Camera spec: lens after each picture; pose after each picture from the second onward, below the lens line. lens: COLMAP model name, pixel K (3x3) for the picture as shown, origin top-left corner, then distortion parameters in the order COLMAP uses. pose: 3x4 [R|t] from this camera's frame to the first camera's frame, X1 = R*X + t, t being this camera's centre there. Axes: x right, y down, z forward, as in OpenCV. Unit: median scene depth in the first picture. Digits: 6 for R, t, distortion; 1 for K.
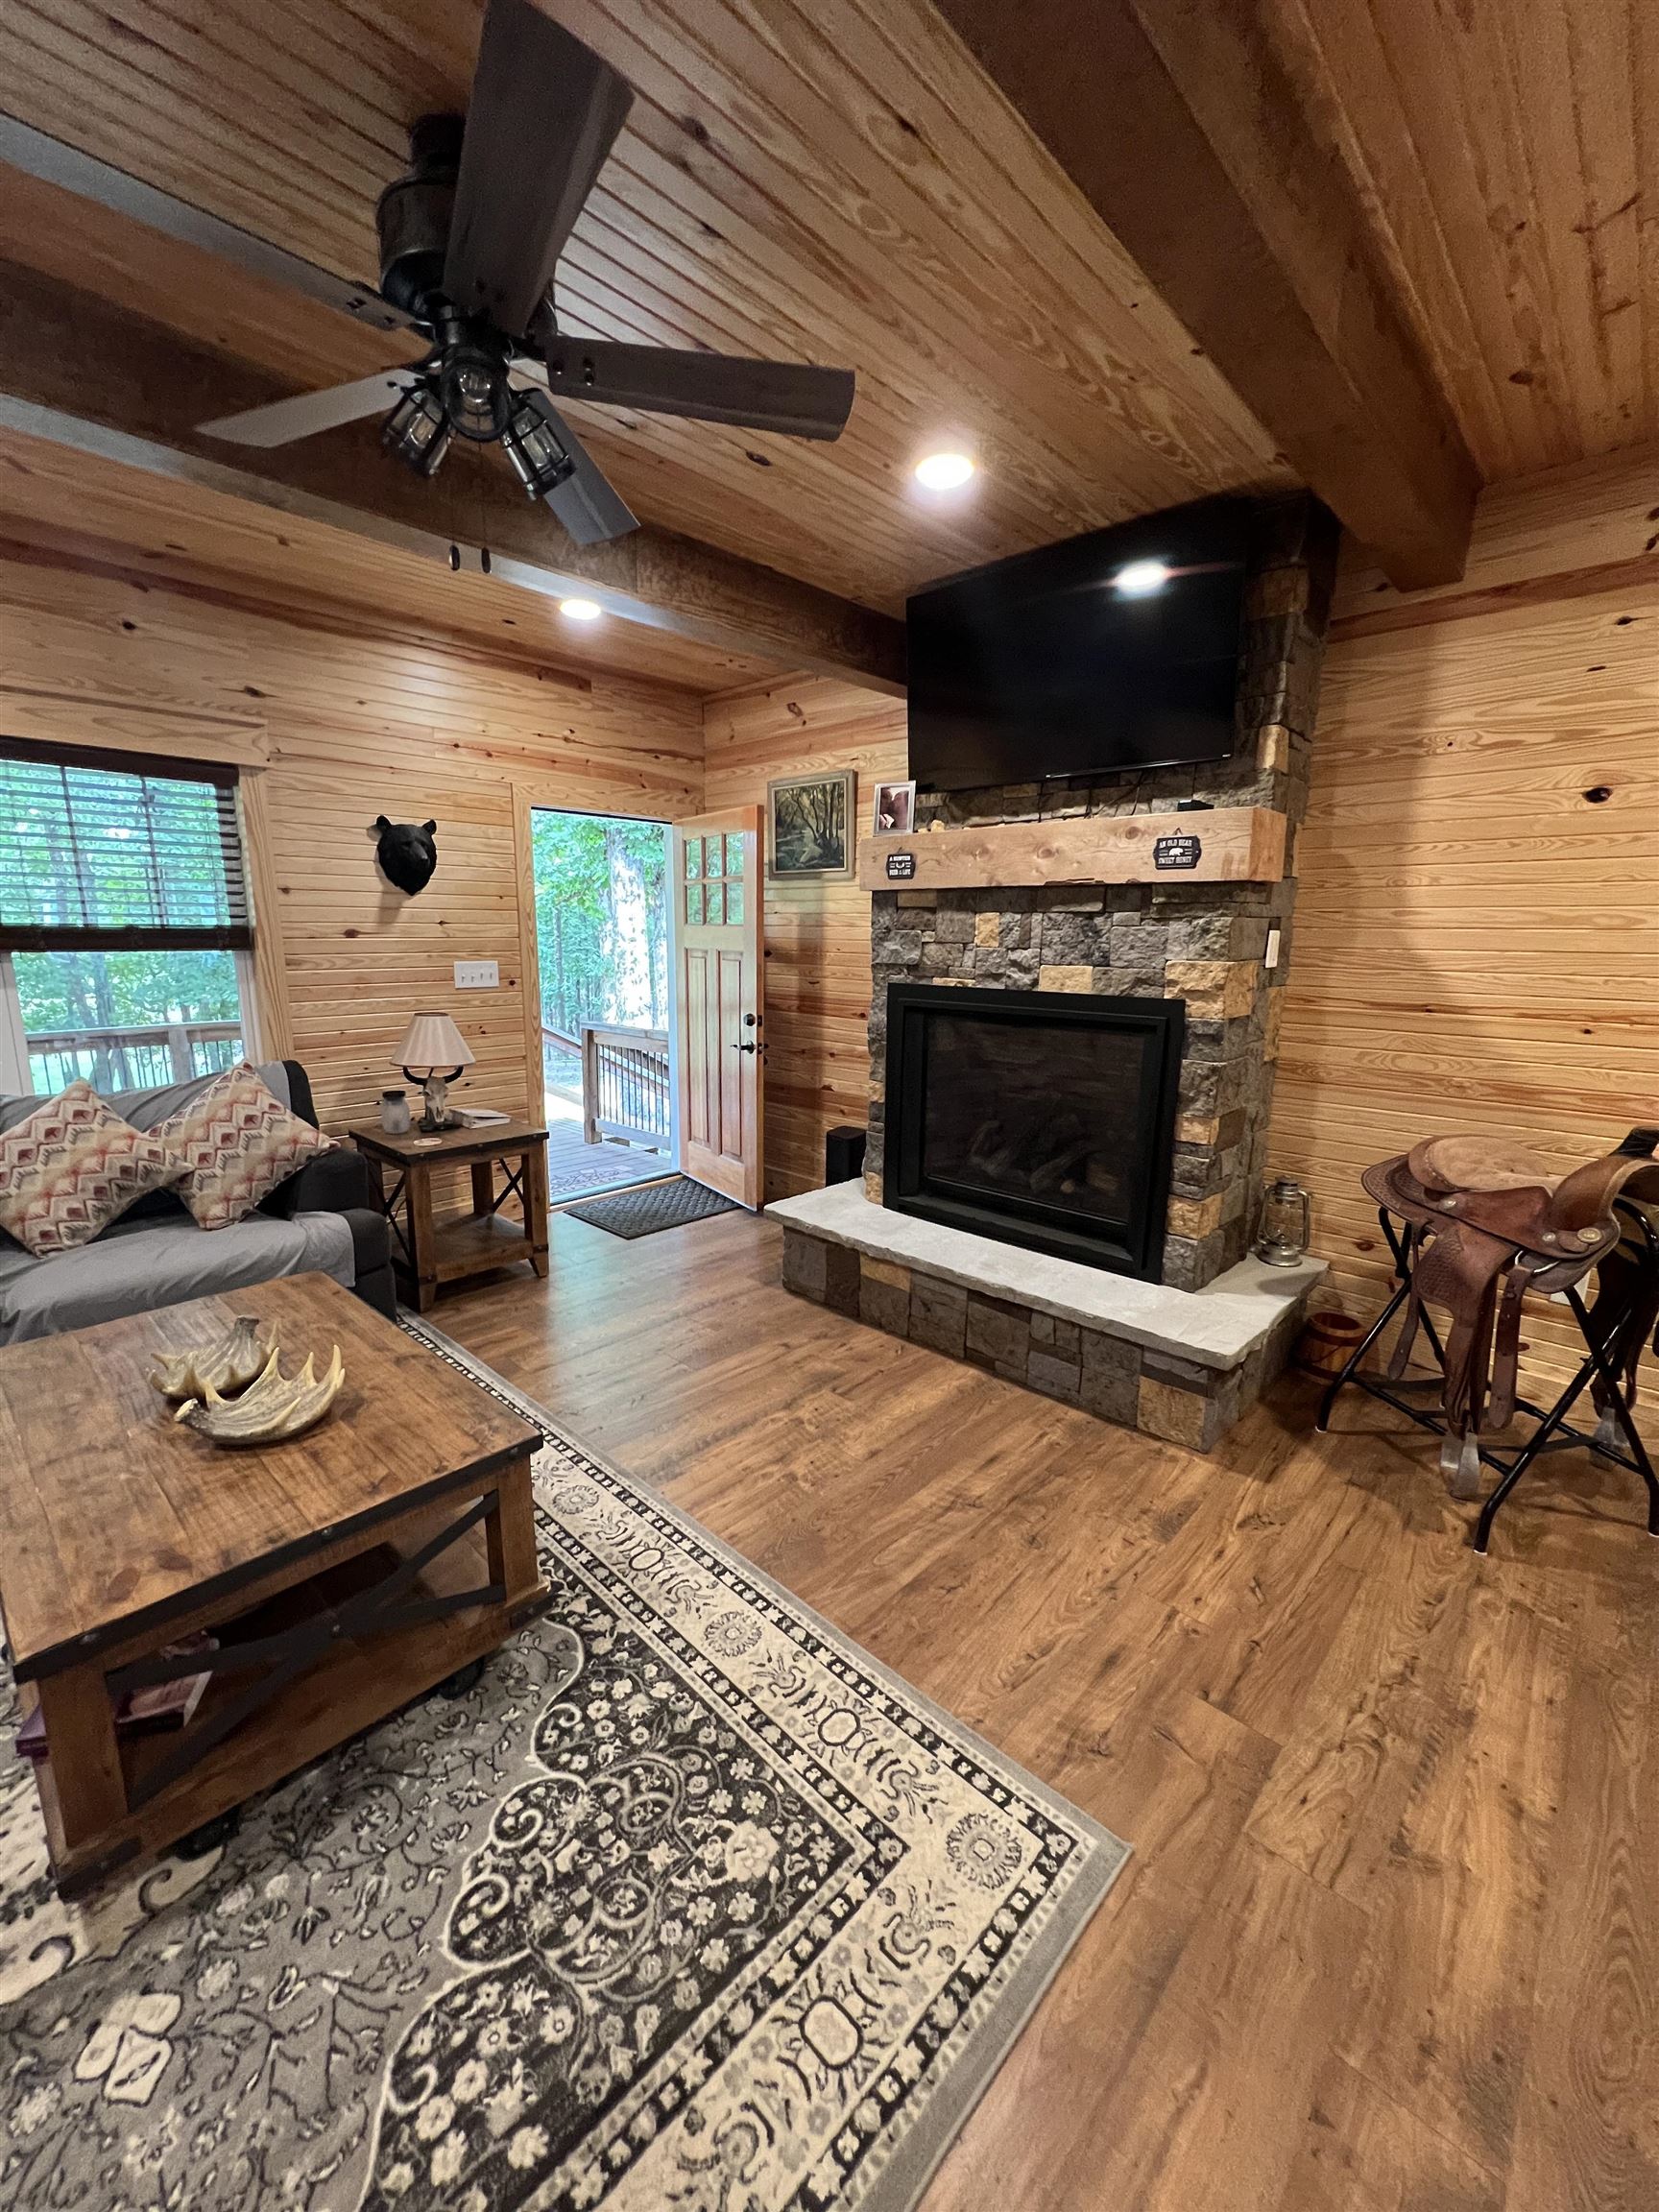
lens RADIAL K [[885.6, 0, 823.1], [0, 885.6, 1104.6], [0, 0, 1]] dist [-0.002042, 0.000685]
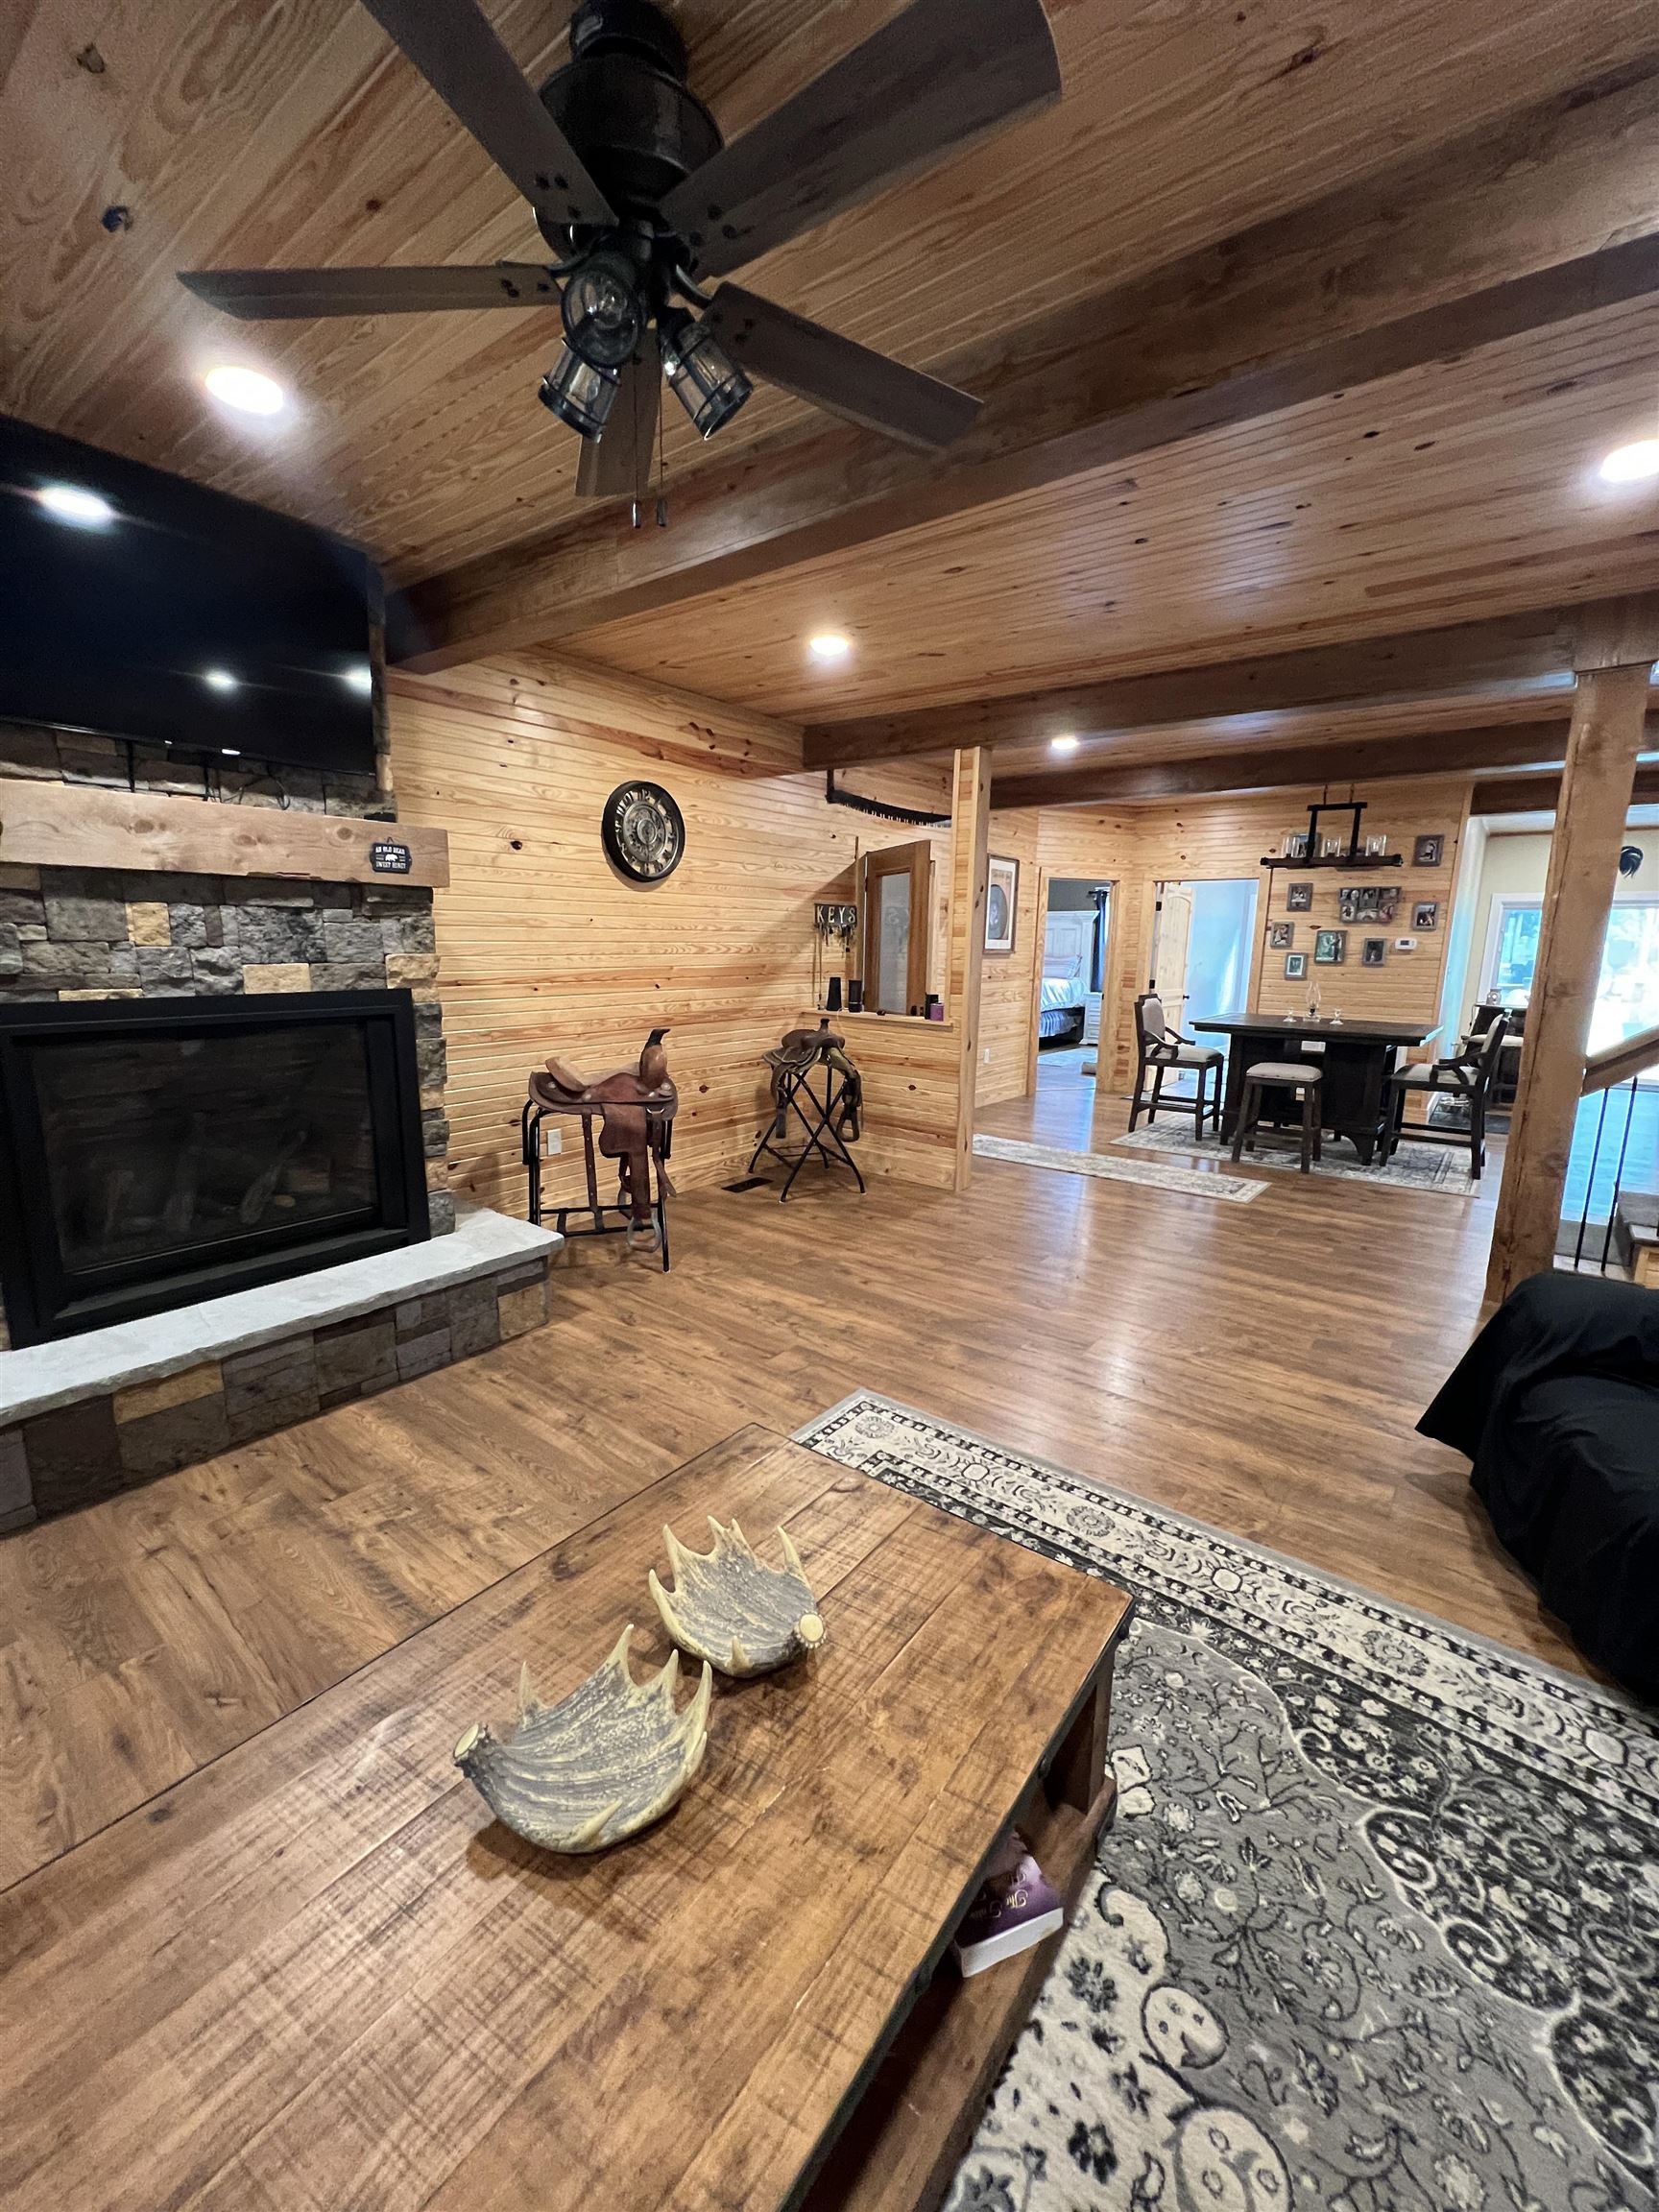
lens RADIAL K [[885.6, 0, 824.5], [0, 885.6, 1104.7], [0, 0, 1]] dist [-0.002042, 0.000685]
pose [[-0.092884, -0.196122, 0.976170, -0.799433], [0.177086, 0.961524, 0.210029, -0.120322], [-0.979803, 0.192374, -0.054580, 0.572135]]
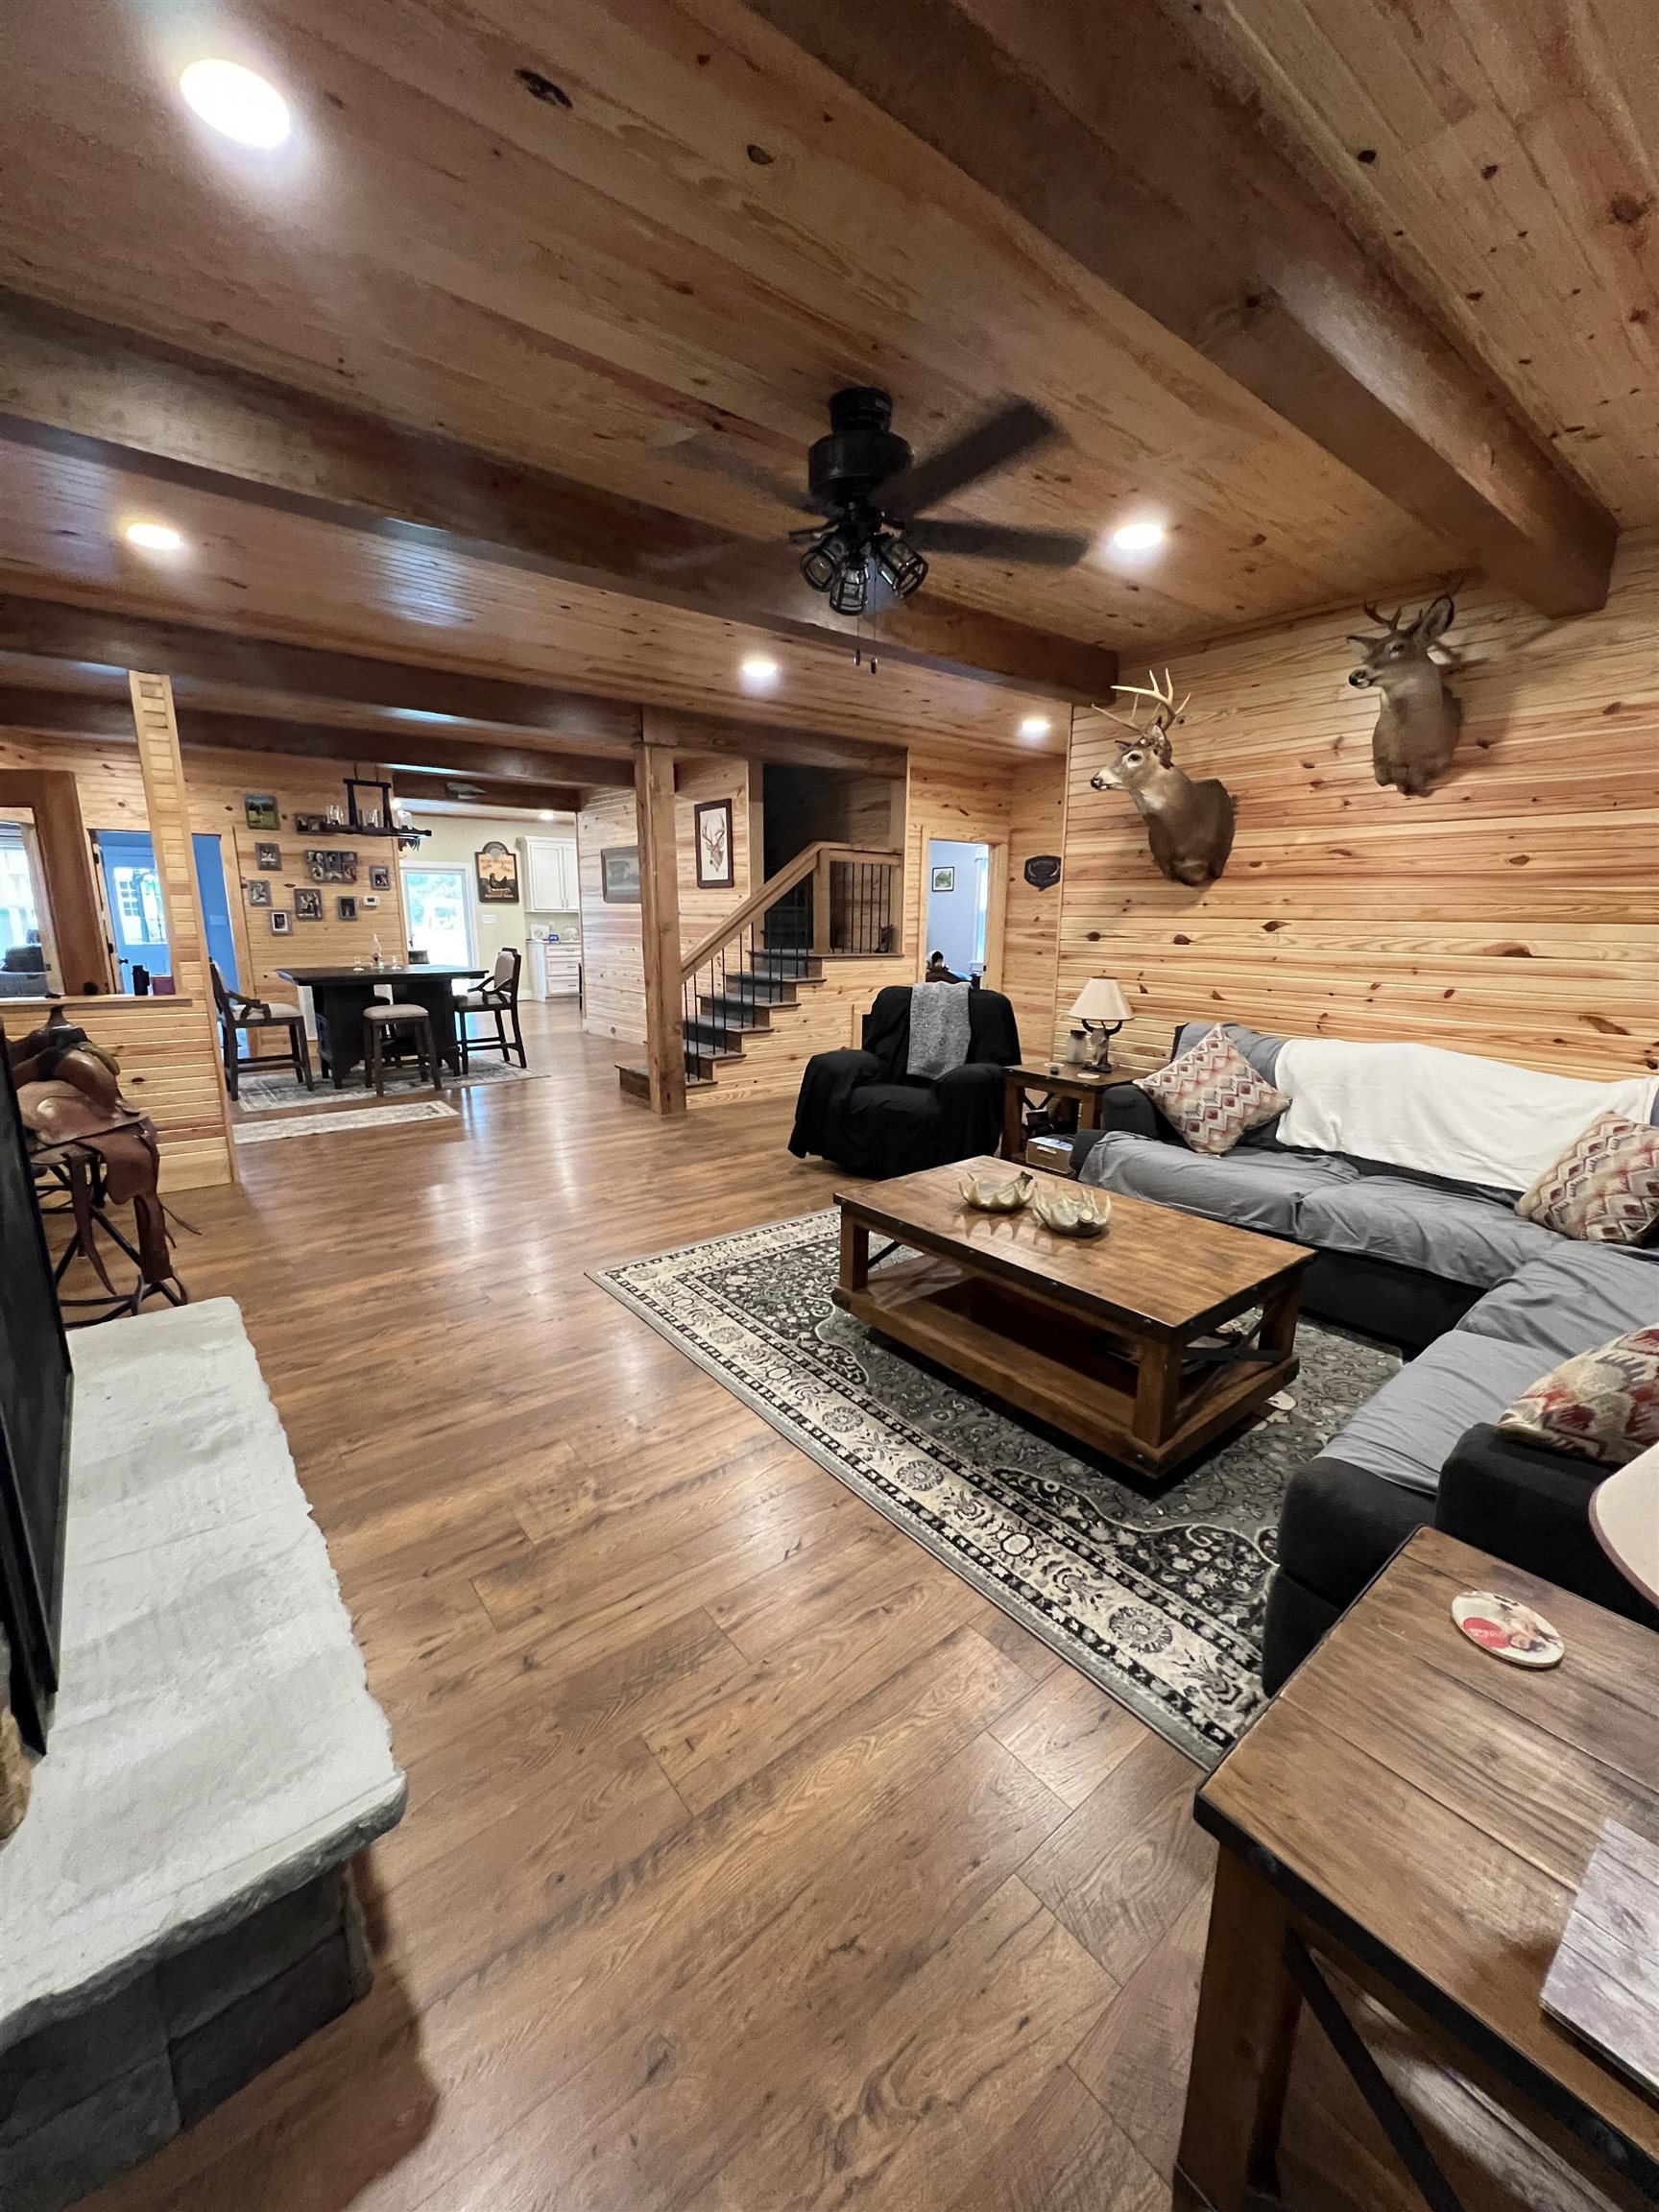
lens RADIAL K [[885.6, 0, 824.9], [0, 885.6, 1102.8], [0, 0, 1]] dist [-0.002042, 0.000685]
pose [[-0.990560, -0.046602, 0.128915, -0.326500], [0.008534, 0.917650, 0.397298, -0.302658], [-0.136814, 0.394648, -0.908590, 1.584217]]
